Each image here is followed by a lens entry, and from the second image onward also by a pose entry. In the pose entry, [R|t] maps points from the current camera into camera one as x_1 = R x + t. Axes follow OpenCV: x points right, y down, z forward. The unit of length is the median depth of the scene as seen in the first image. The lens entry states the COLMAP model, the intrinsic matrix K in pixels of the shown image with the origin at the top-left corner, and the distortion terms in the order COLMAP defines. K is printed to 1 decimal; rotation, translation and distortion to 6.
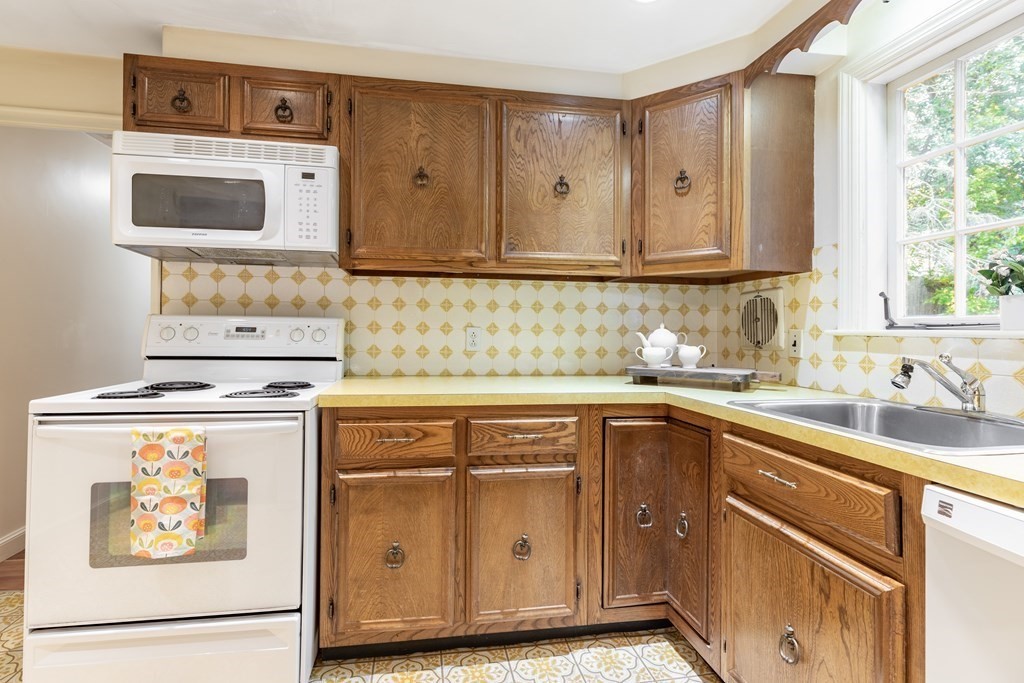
lens RADIAL K [[486.6, 0, 515.1], [0, 486.6, 331.6], [0, 0, 1]] dist [0.010996, -0.002869]
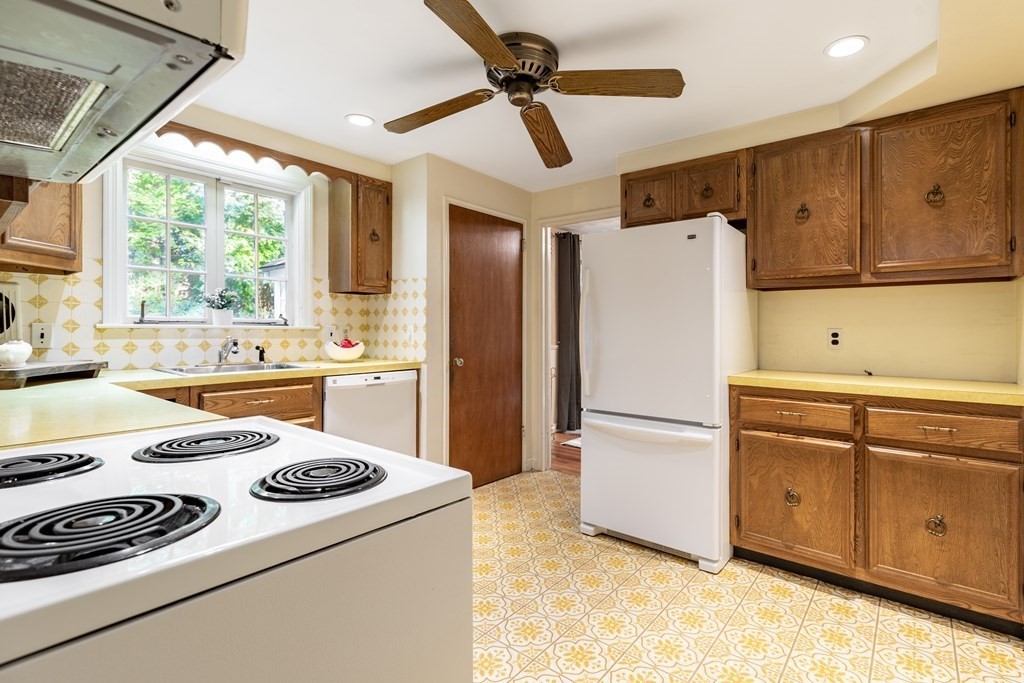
lens RADIAL K [[486.6, 0, 532.8], [0, 486.6, 330.2], [0, 0, 1]] dist [0.010996, -0.002869]
pose [[-0.657844, -0.018876, 0.752917, -1.159863], [-0.010017, 0.999817, 0.016314, -0.021467], [-0.753087, 0.003189, -0.657913, 1.029644]]
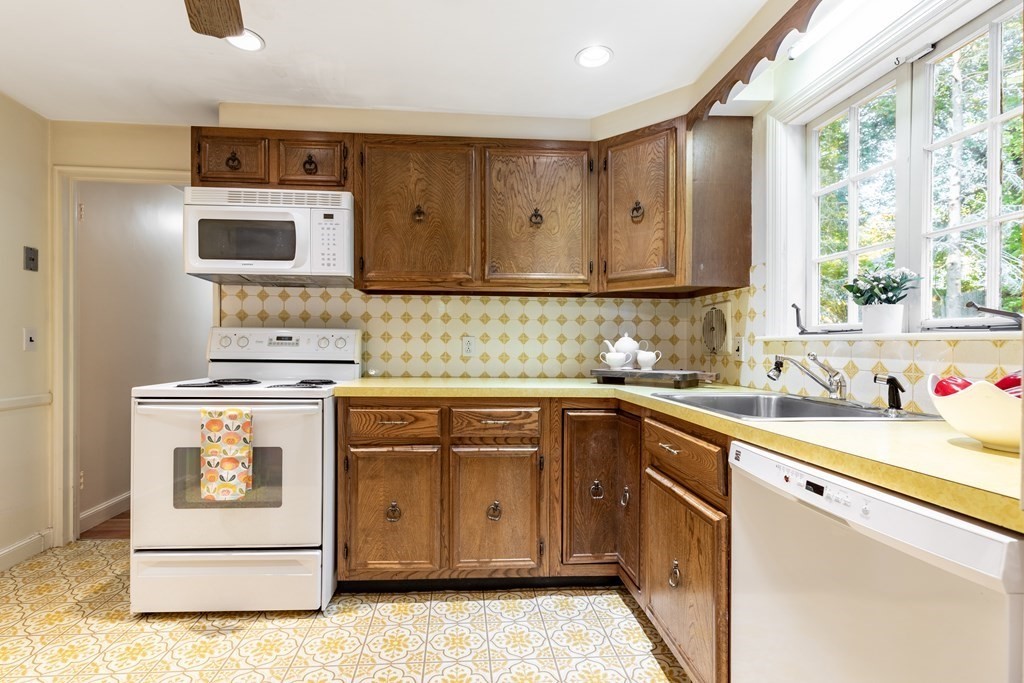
lens RADIAL K [[486.6, 0, 515.6], [0, 486.6, 353.7], [0, 0, 1]] dist [0.010996, -0.002869]
pose [[0.996100, -0.001477, -0.088218, 0.172096], [0.002712, 0.999900, 0.013881, 0.021044], [0.088189, -0.014066, 0.996004, -0.225013]]
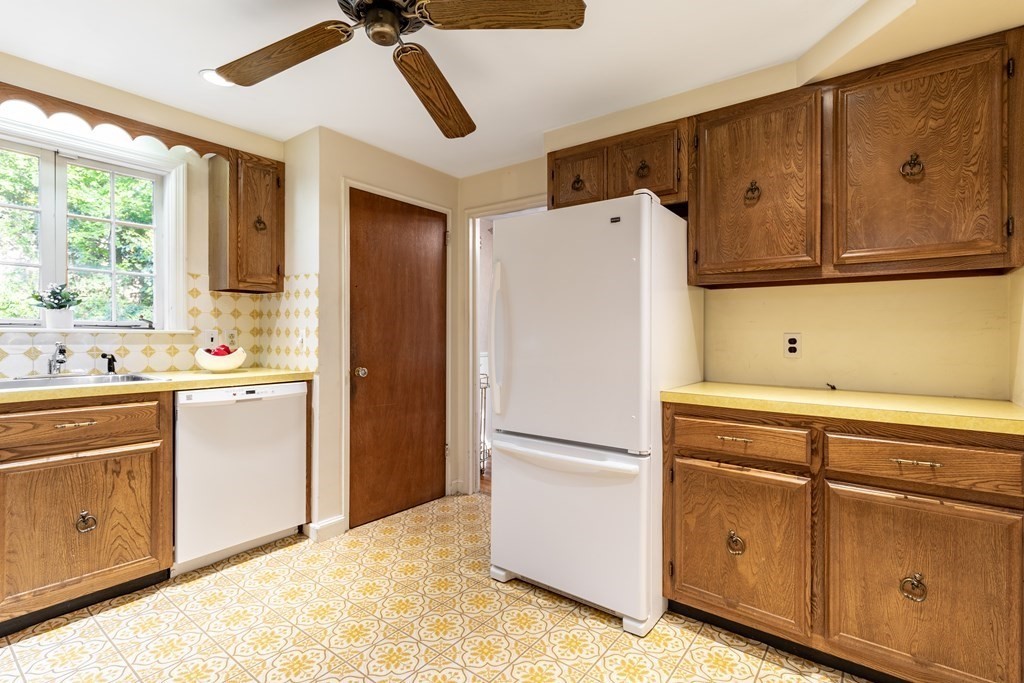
lens RADIAL K [[486.6, 0, 515.8], [0, 486.6, 336.3], [0, 0, 1]] dist [0.010996, -0.002869]
pose [[-0.667549, -0.020877, 0.744273, -1.097631], [-0.011375, 0.999776, 0.017842, -0.017598], [-0.744479, 0.003444, -0.667637, 0.700334]]
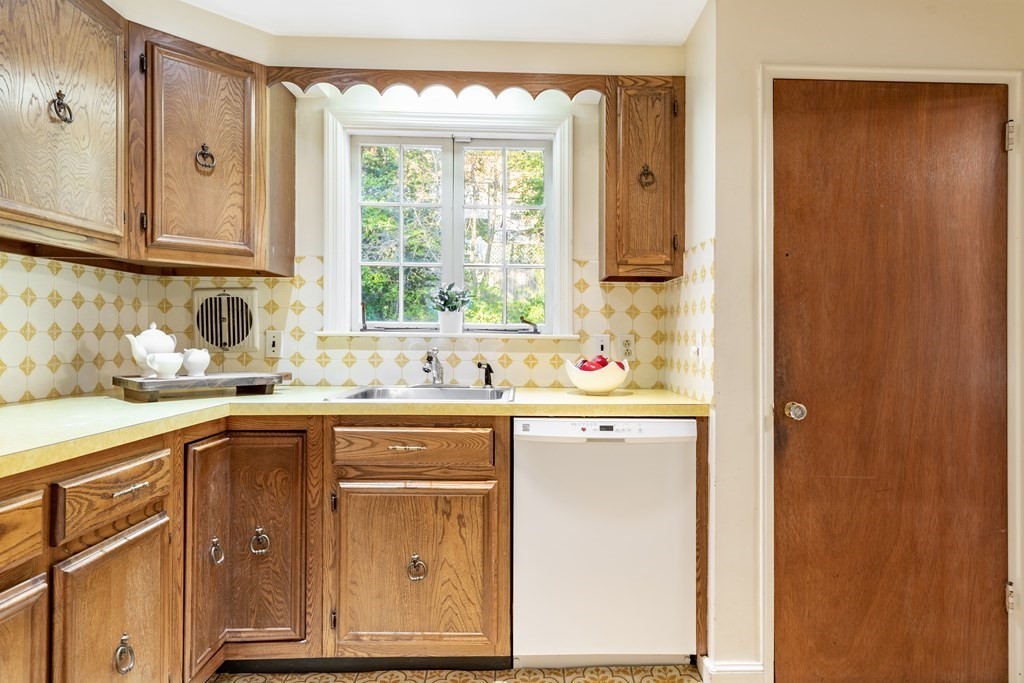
lens RADIAL K [[600.9, 0, 536.3], [0, 600.9, 334.3], [0, 0, 1]] dist [0.002603, 0.004867]
pose [[0.151227, -0.007733, 0.988469, -0.690806], [-0.003209, 0.999960, 0.008314, -0.010259], [-0.988494, -0.004430, 0.151196, 0.294988]]
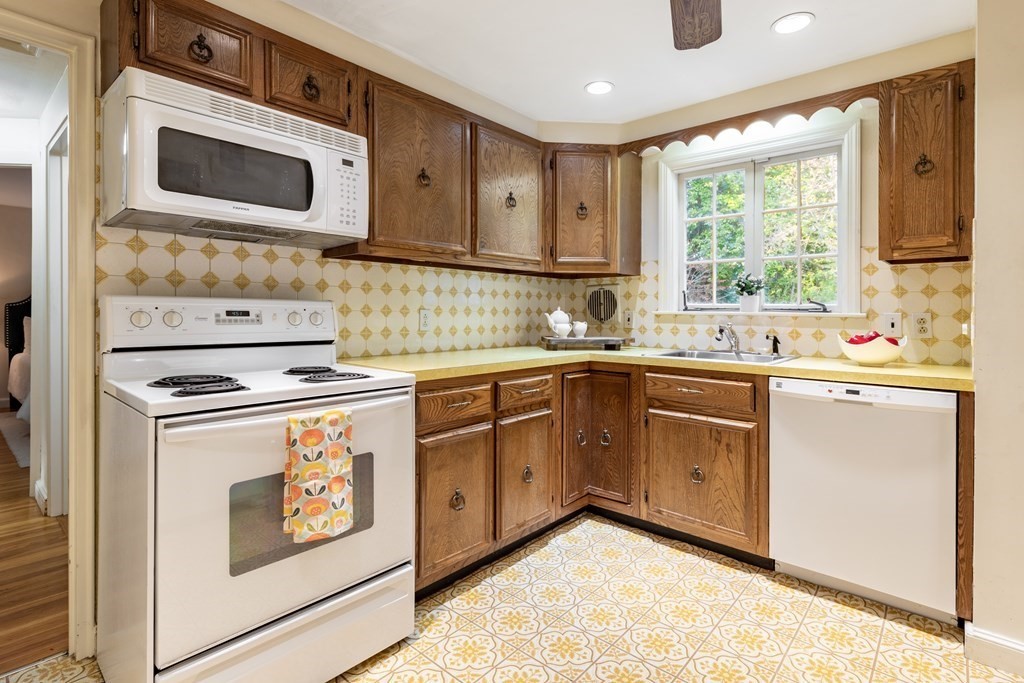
lens RADIAL K [[486.6, 0, 541.6], [0, 486.6, 318.8], [0, 0, 1]] dist [0.010996, -0.002869]
pose [[0.764502, -0.014596, 0.644456, -0.780197], [0.003815, 0.999829, 0.018119, -0.009643], [-0.644610, -0.011393, 0.764427, -0.047159]]
